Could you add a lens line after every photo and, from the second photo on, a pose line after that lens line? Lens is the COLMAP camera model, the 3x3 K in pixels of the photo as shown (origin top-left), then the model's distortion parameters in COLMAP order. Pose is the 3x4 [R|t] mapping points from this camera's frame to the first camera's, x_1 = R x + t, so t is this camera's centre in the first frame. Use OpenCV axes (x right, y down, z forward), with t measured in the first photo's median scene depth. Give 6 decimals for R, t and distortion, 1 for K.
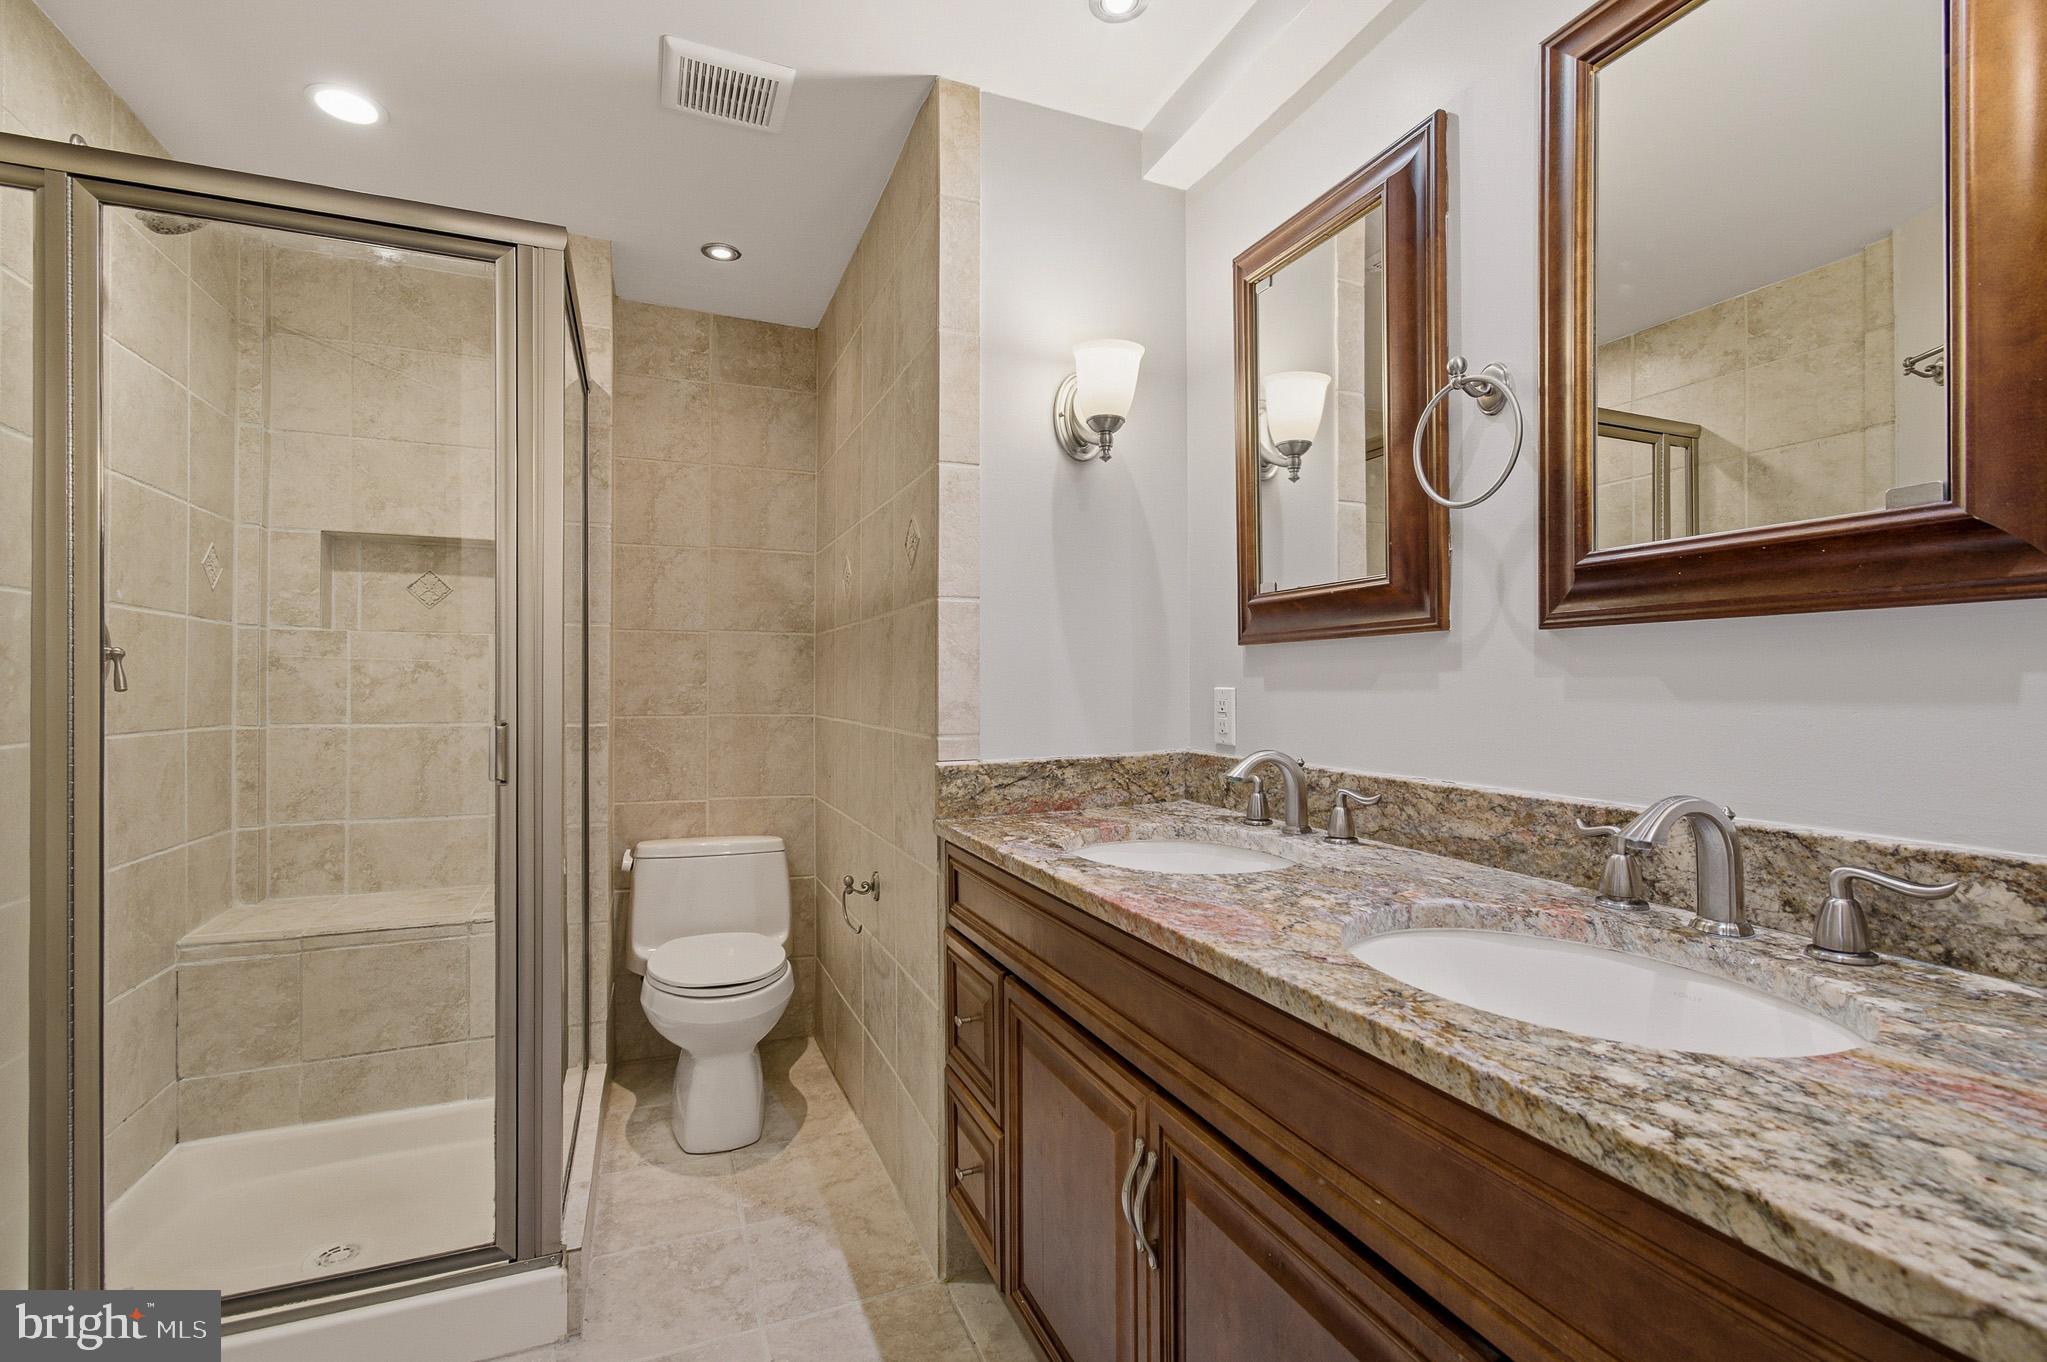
lens RADIAL K [[905.5, 0, 1026.5], [0, 905.5, 686.1], [0, 0, 1]] dist [-0.017151, 0.010709]
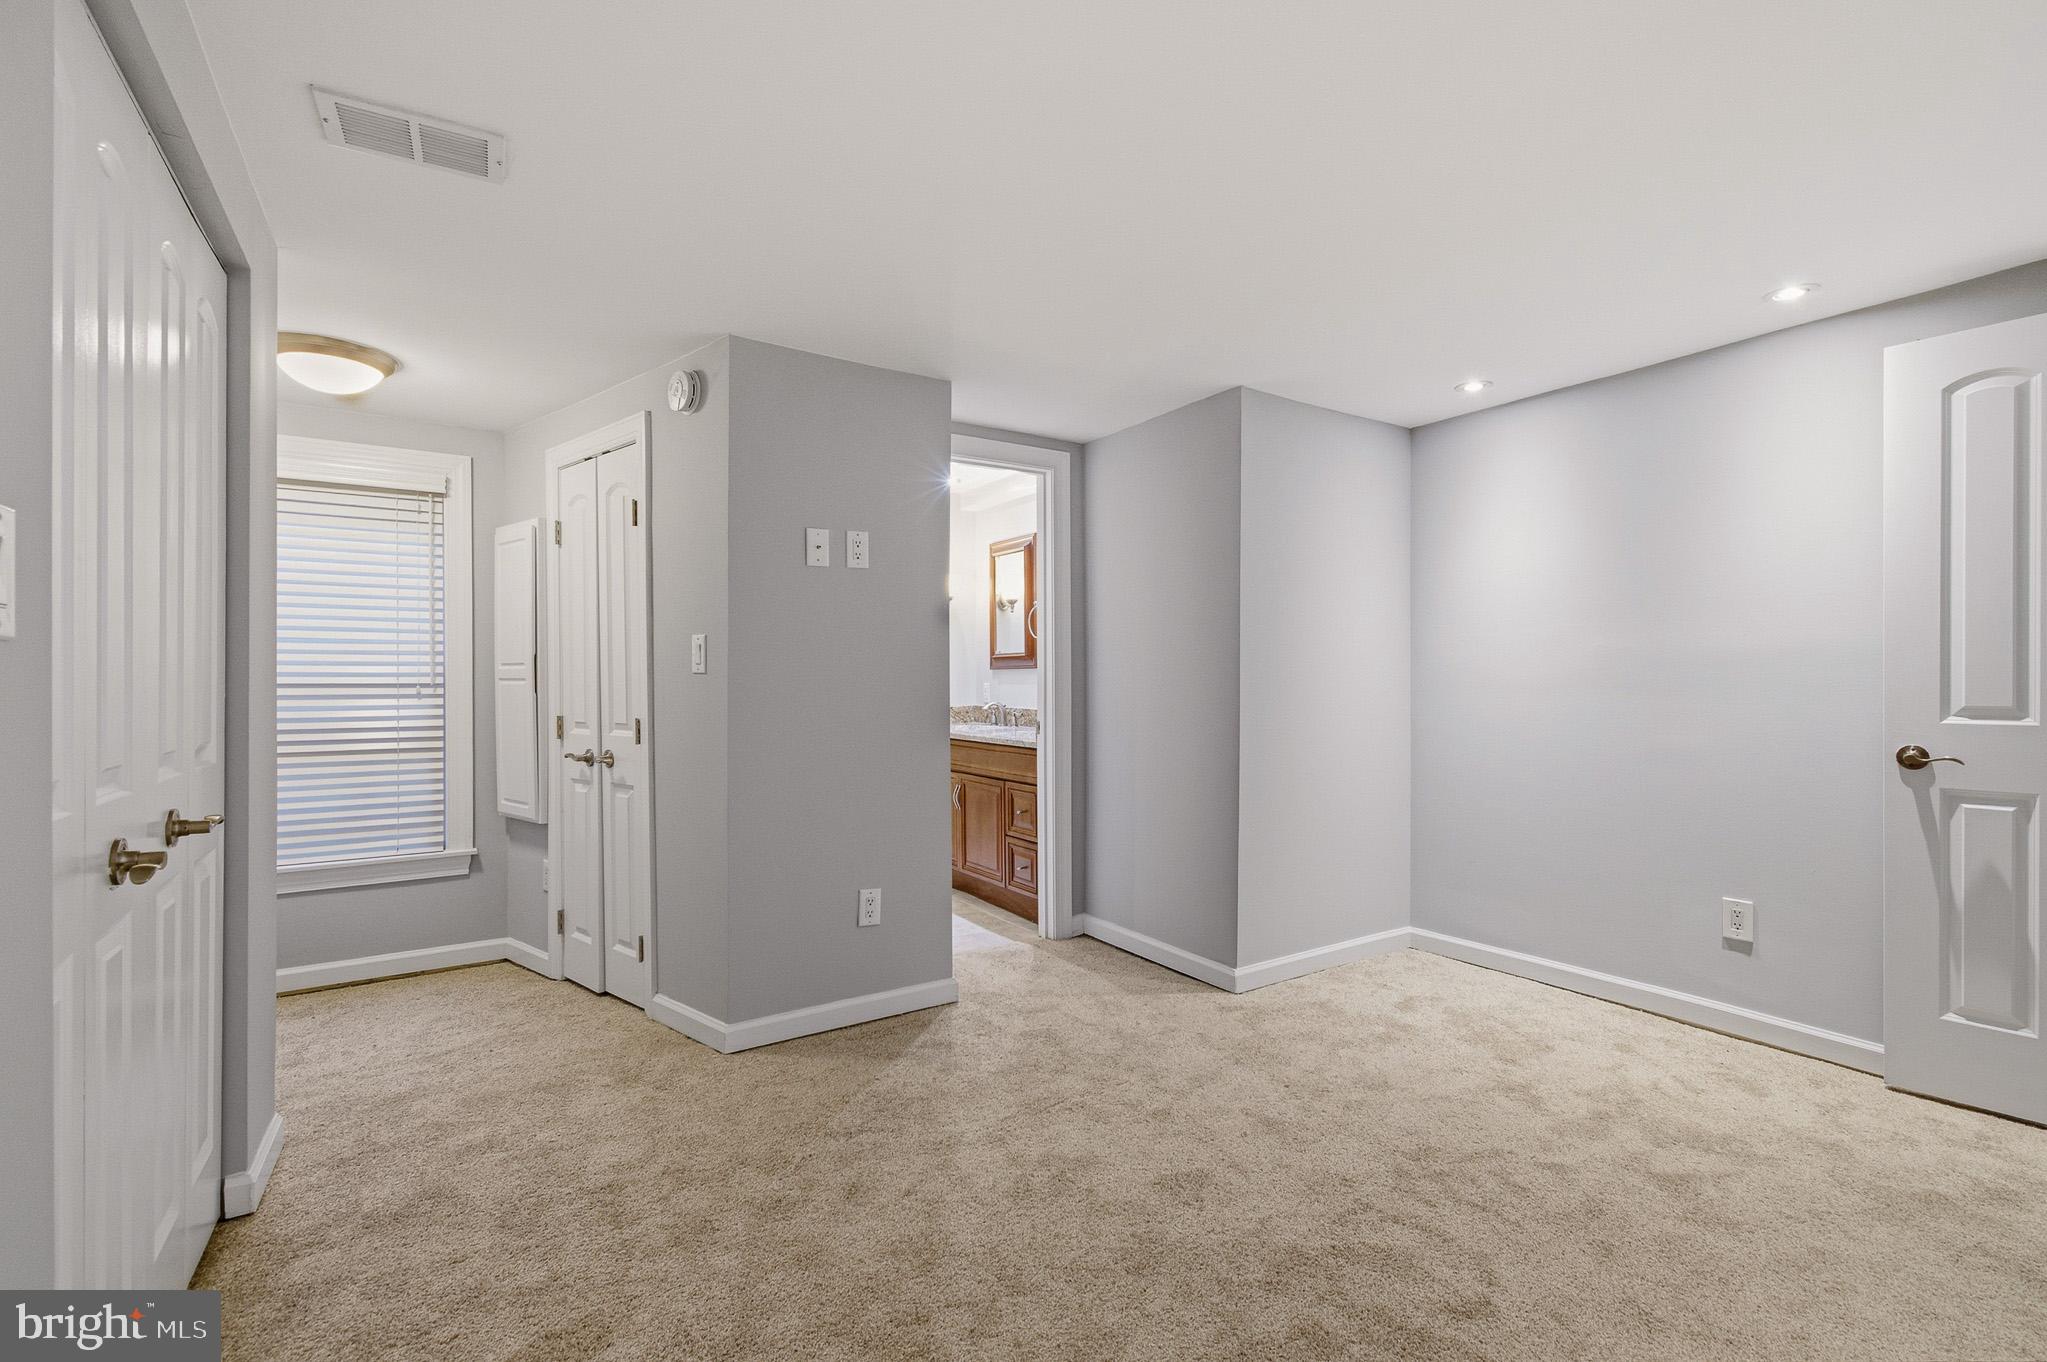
lens RADIAL K [[905.5, 0, 1022.4], [0, 905.5, 682.1], [0, 0, 1]] dist [-0.017151, 0.010709]
pose [[0.981719, 0.004073, 0.190294, -0.257970], [-0.004995, 0.999978, 0.004365, -0.018203], [-0.190272, -0.005236, 0.981718, -2.162174]]
